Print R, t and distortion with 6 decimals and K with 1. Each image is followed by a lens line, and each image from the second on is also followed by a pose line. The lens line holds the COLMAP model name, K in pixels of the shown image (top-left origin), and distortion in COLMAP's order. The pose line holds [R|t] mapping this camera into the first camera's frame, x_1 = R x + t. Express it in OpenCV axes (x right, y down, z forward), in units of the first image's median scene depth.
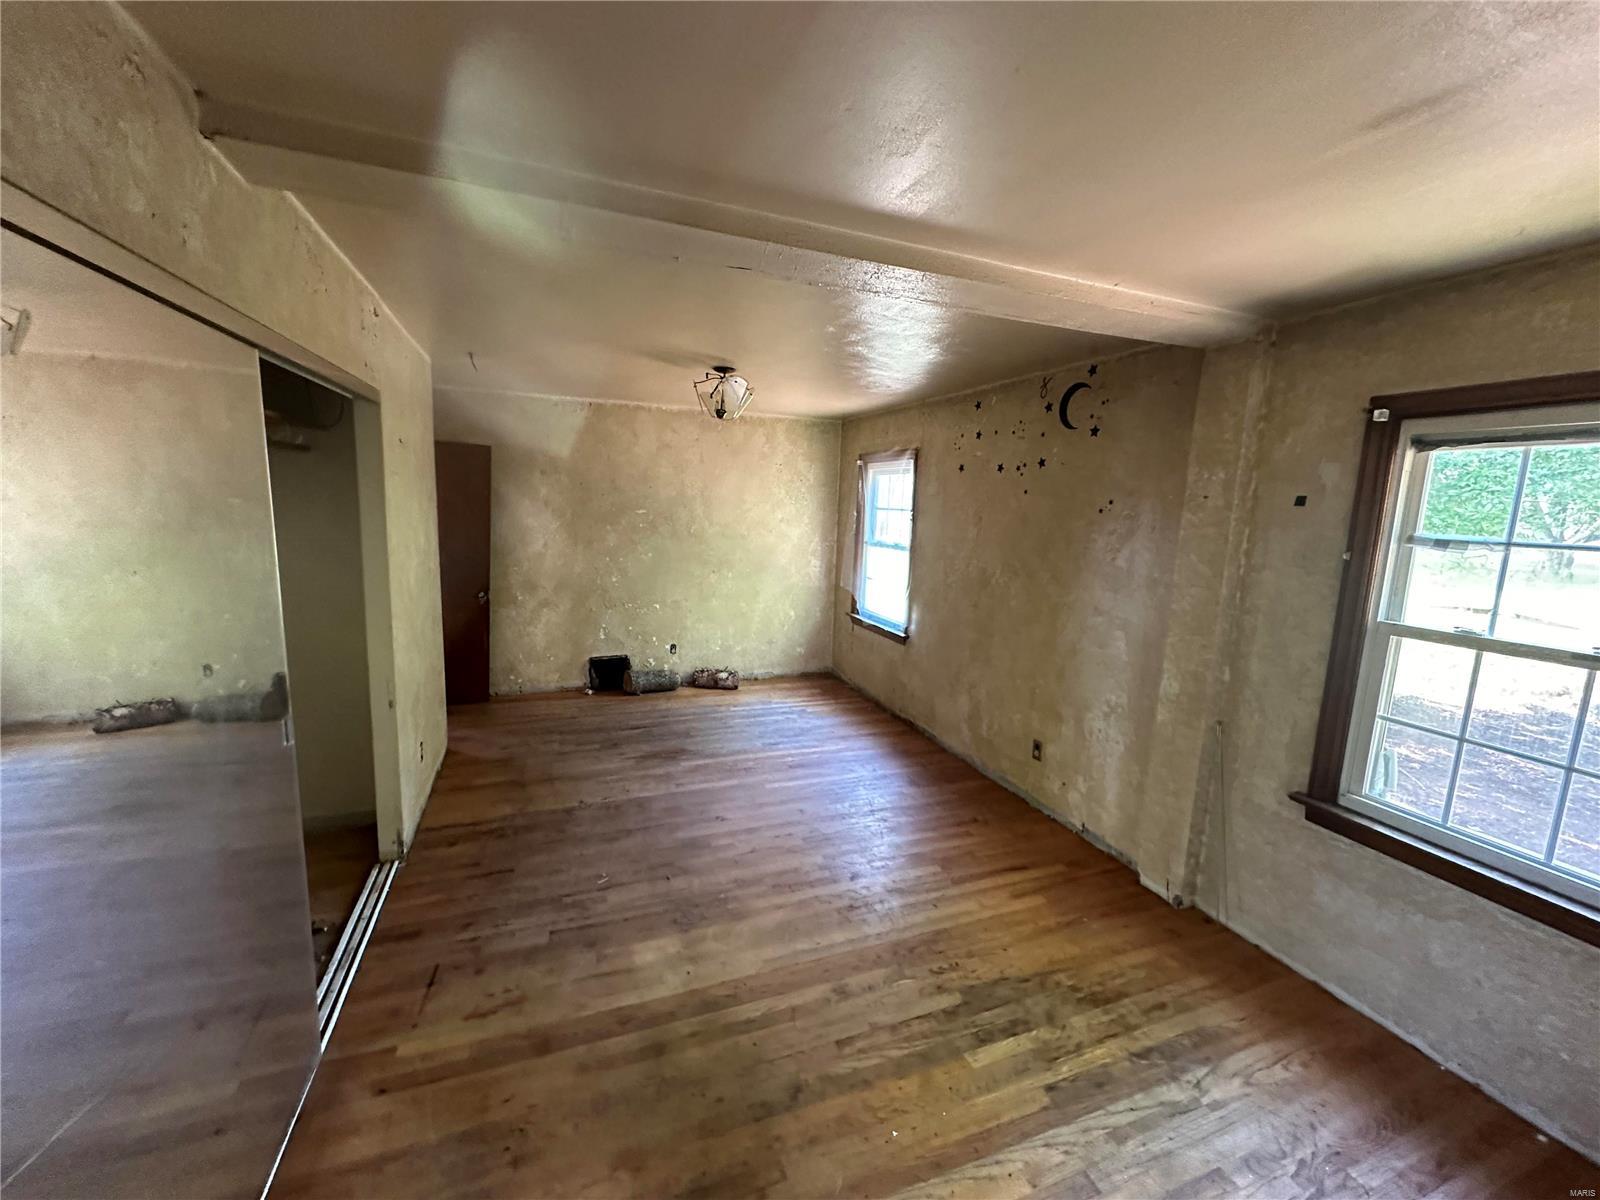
lens RADIAL K [[642.7, 0, 803.4], [0, 642.7, 600.9], [0, 0, 1]] dist [-0.003239, 0.000154]
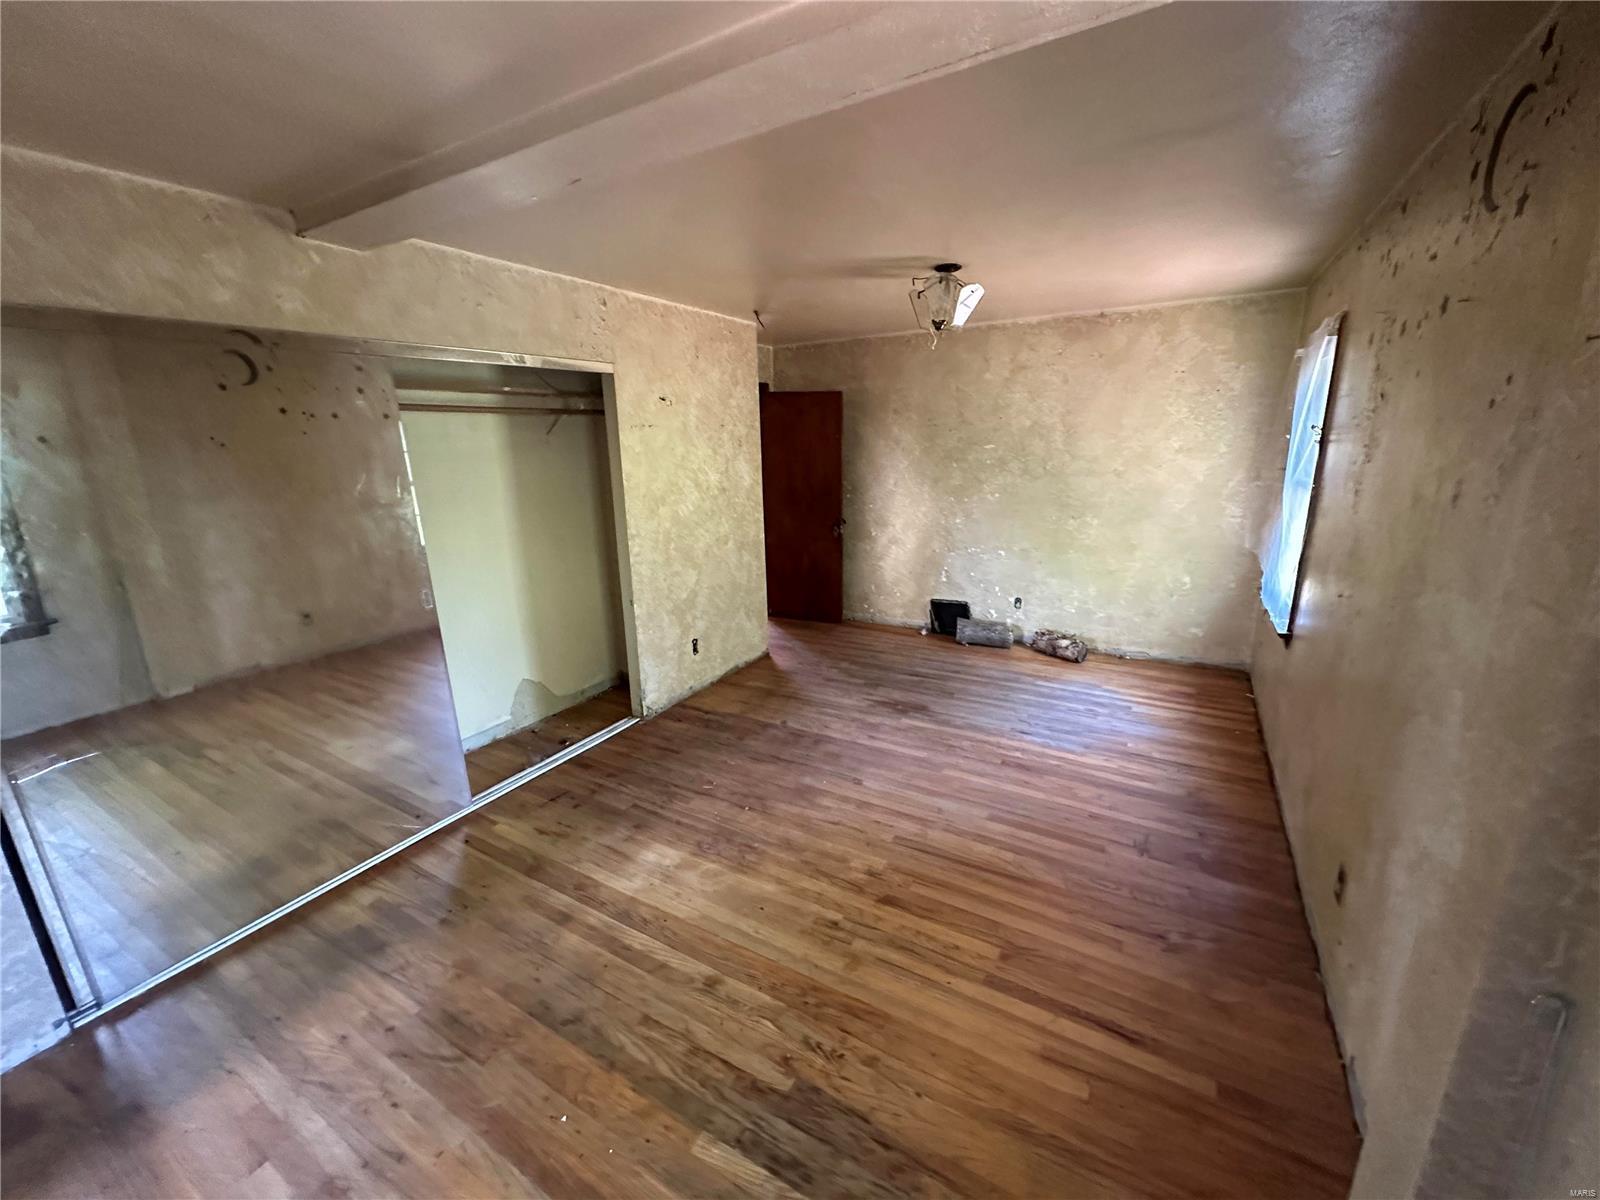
lens RADIAL K [[642.7, 0, 801.7], [0, 642.7, 599.6], [0, 0, 1]] dist [-0.003239, 0.000154]
pose [[0.612723, 0.141670, -0.777496, 0.333109], [-0.071040, 0.989692, 0.124351, -0.020677], [0.787099, -0.020959, 0.616471, 0.243073]]
